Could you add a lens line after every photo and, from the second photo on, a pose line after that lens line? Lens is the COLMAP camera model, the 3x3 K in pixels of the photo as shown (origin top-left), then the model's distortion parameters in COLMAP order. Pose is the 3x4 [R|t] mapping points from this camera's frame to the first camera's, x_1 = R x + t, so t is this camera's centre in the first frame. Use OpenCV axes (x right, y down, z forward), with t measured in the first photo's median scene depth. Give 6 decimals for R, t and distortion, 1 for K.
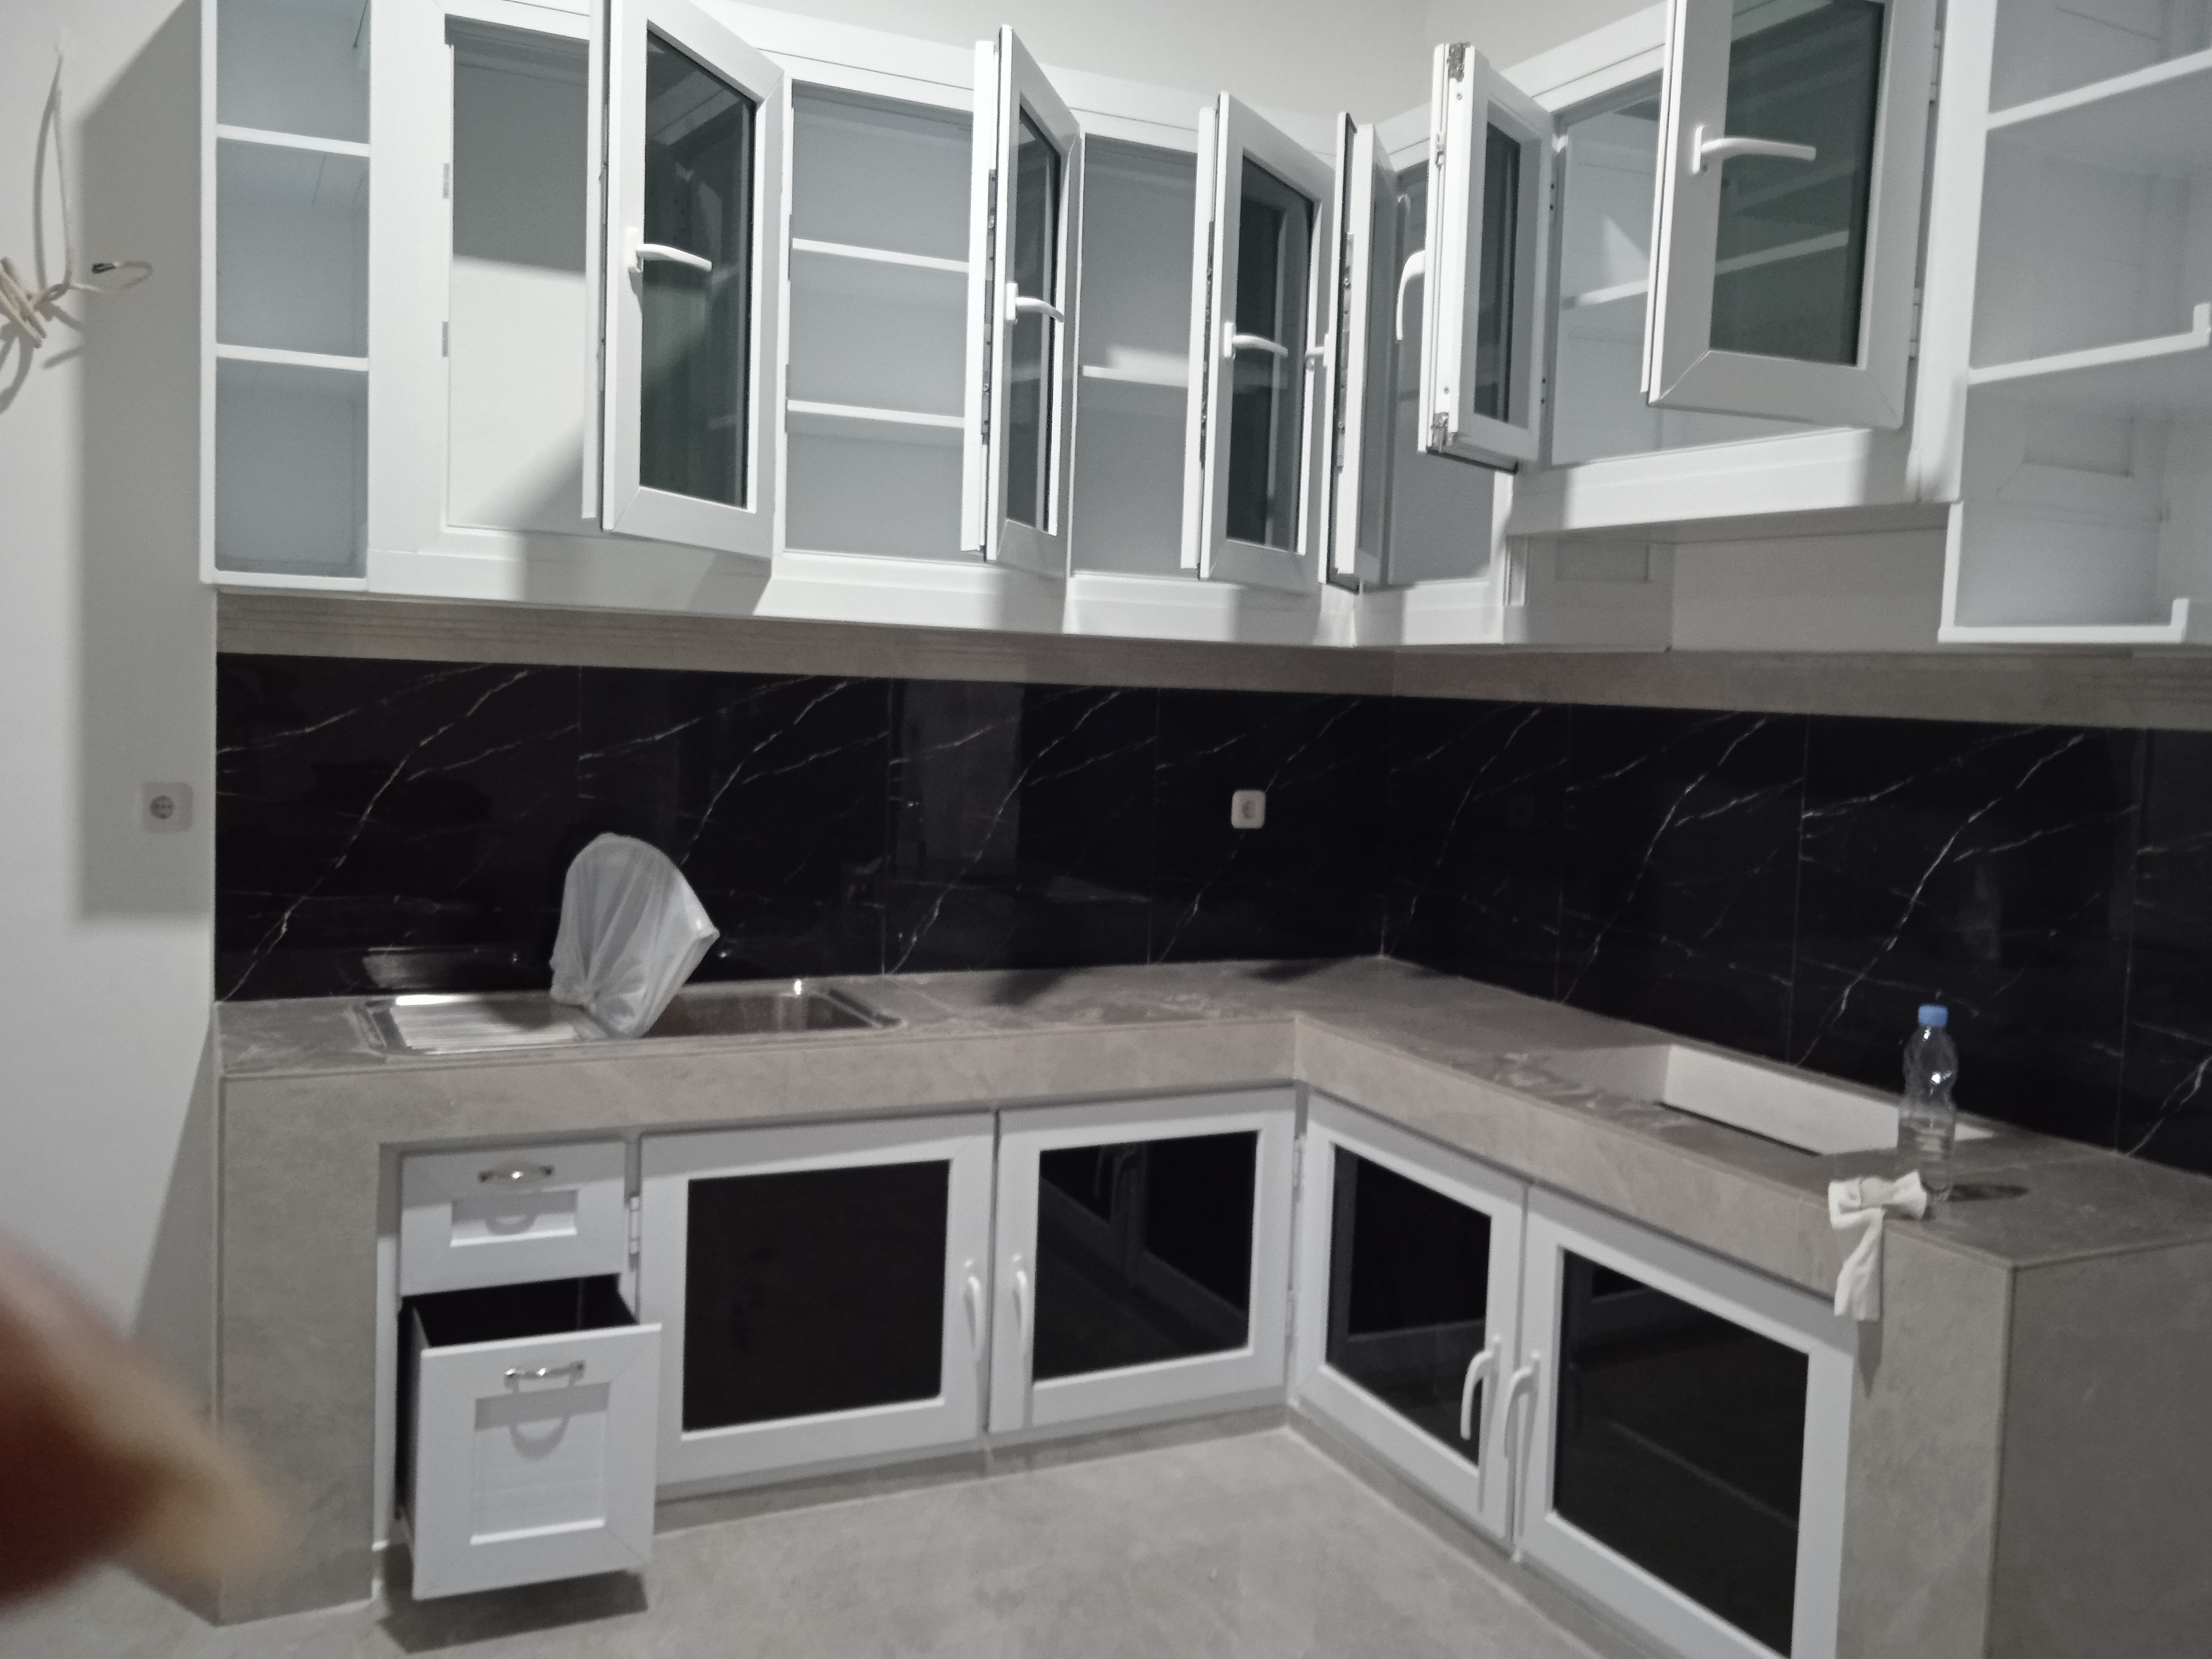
lens RADIAL K [[1858.9, 0, 1104.2], [0, 1858.9, 818.5], [0, 0, 1]] dist [-0.005576, -0.007572]
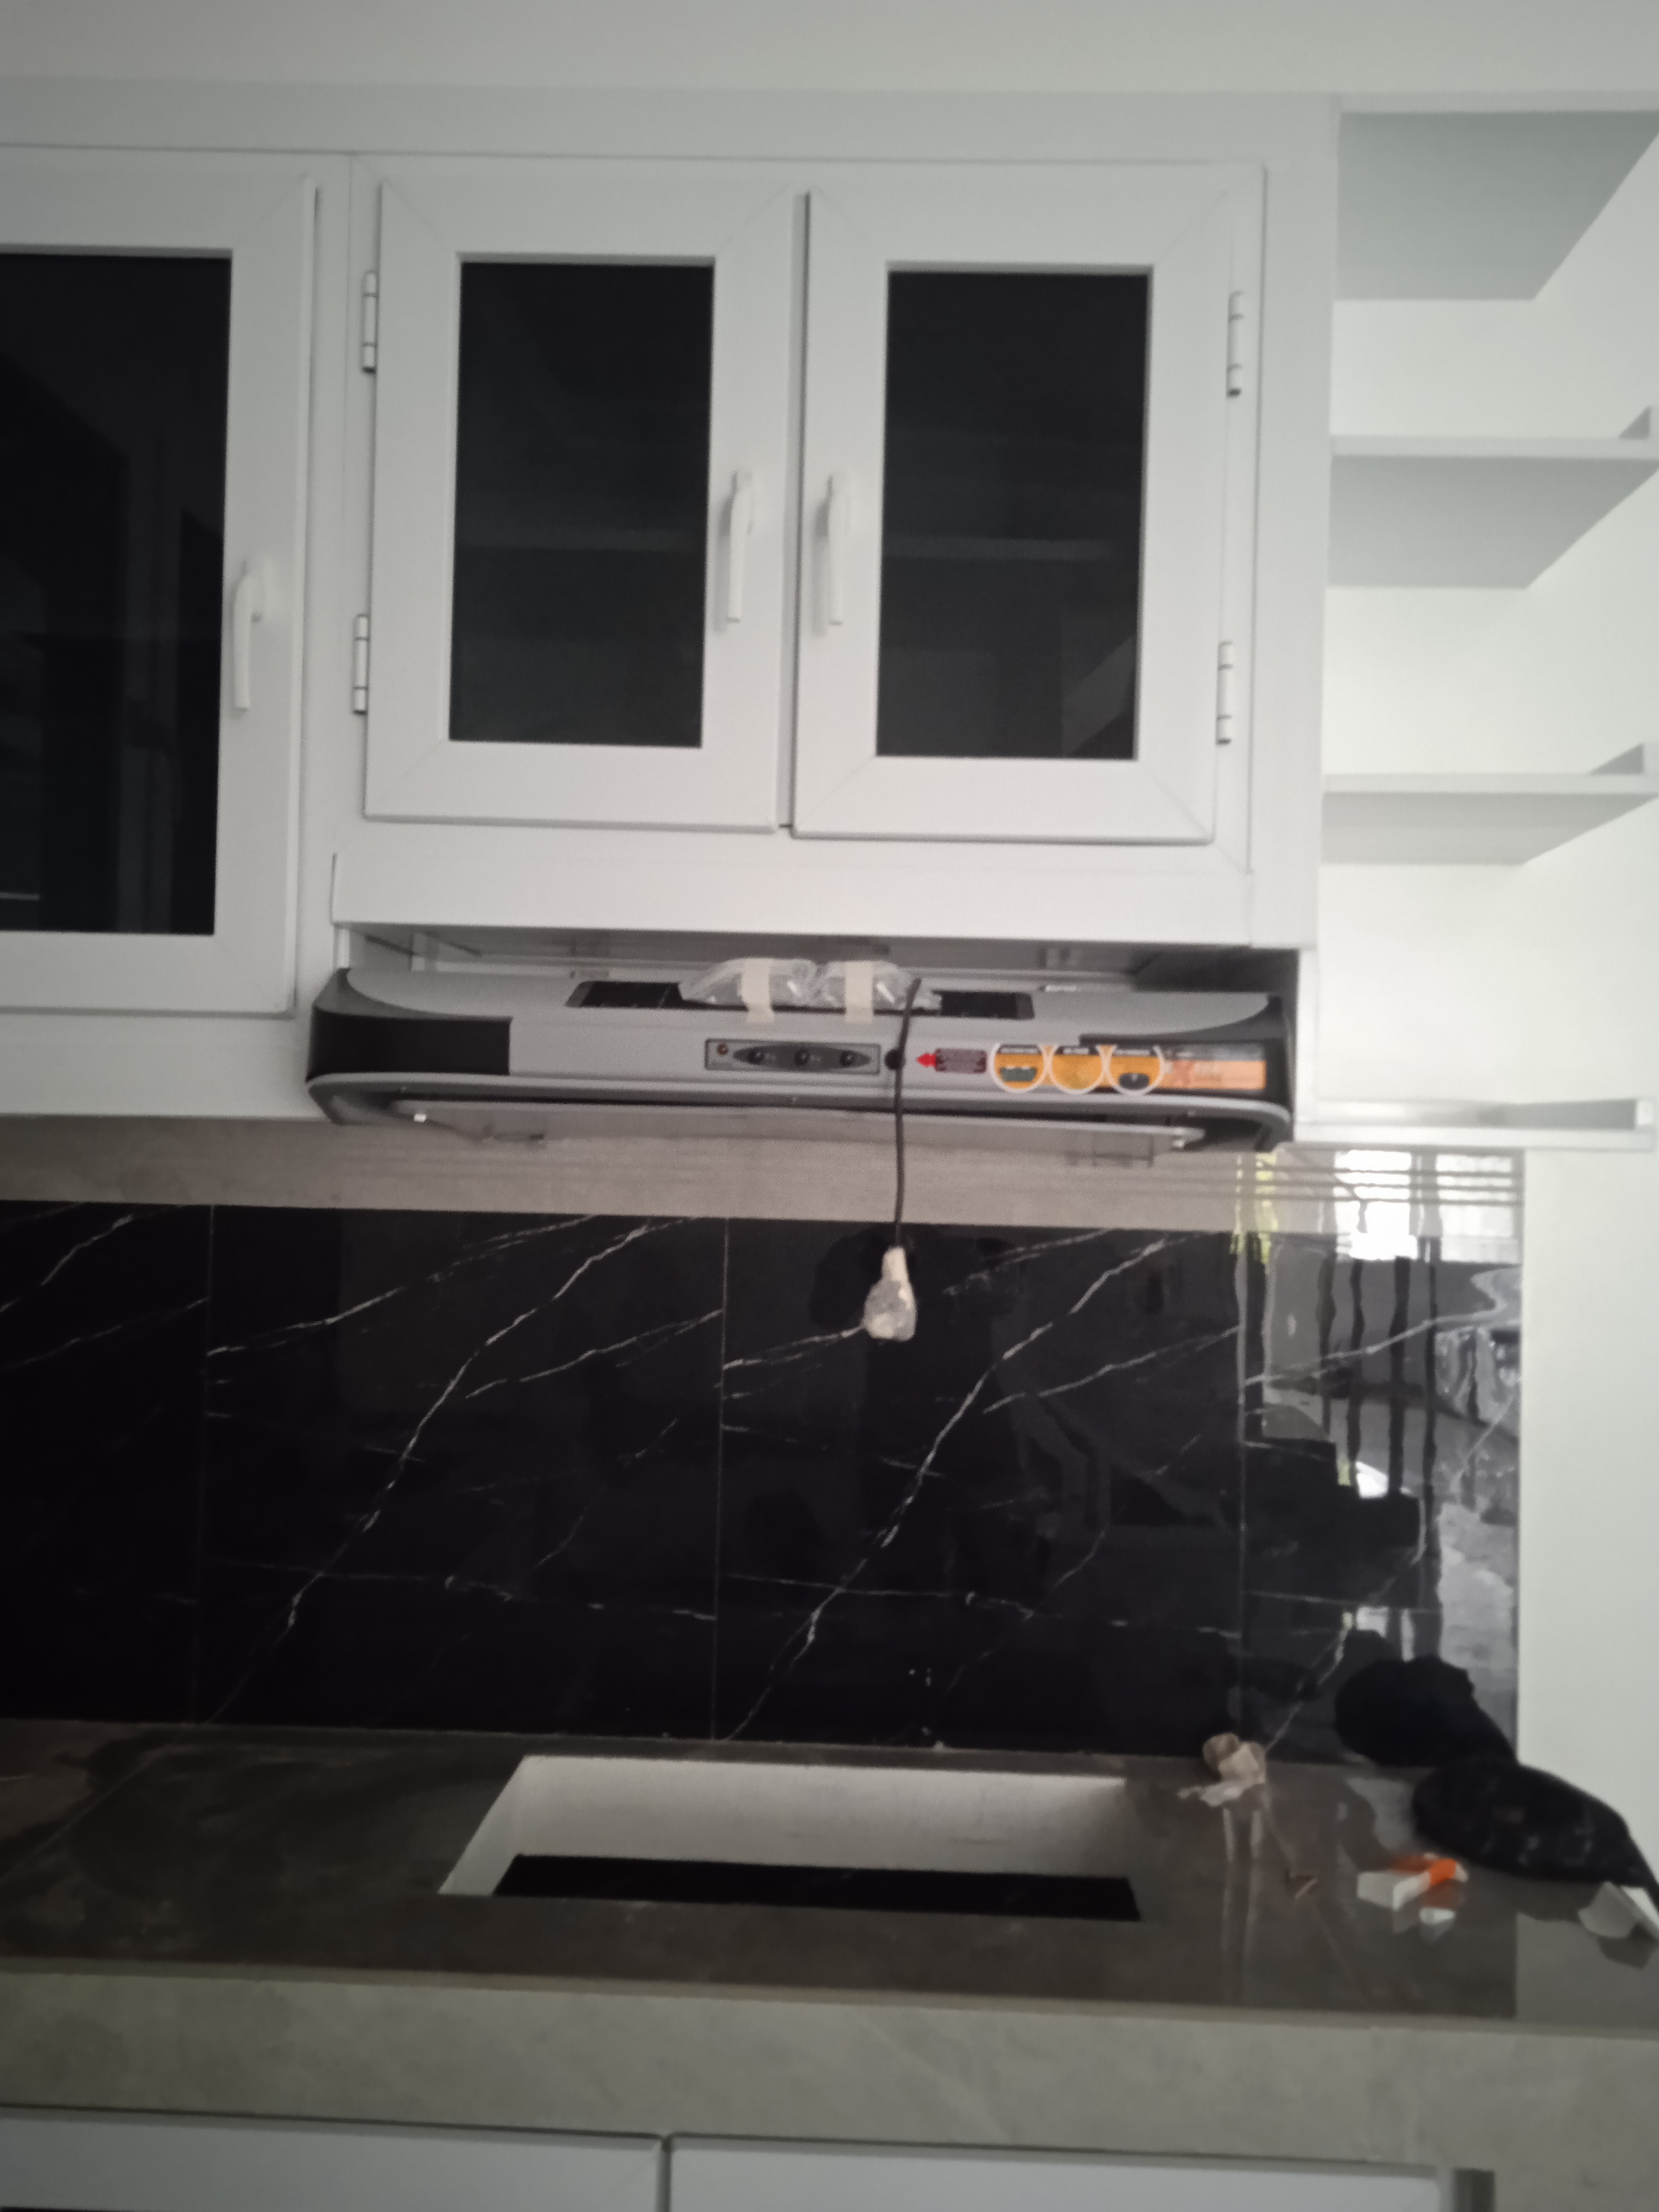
lens RADIAL K [[2088.8, 0, 828.5], [0, 2088.8, 1145.7], [0, 0, 1]] dist [0.091148, 0.000864]
pose [[0.430402, 0.003192, 0.902631, -0.302316], [0.053449, 0.998149, -0.029016, -0.058099], [-0.901053, 0.060733, 0.429435, 0.632968]]
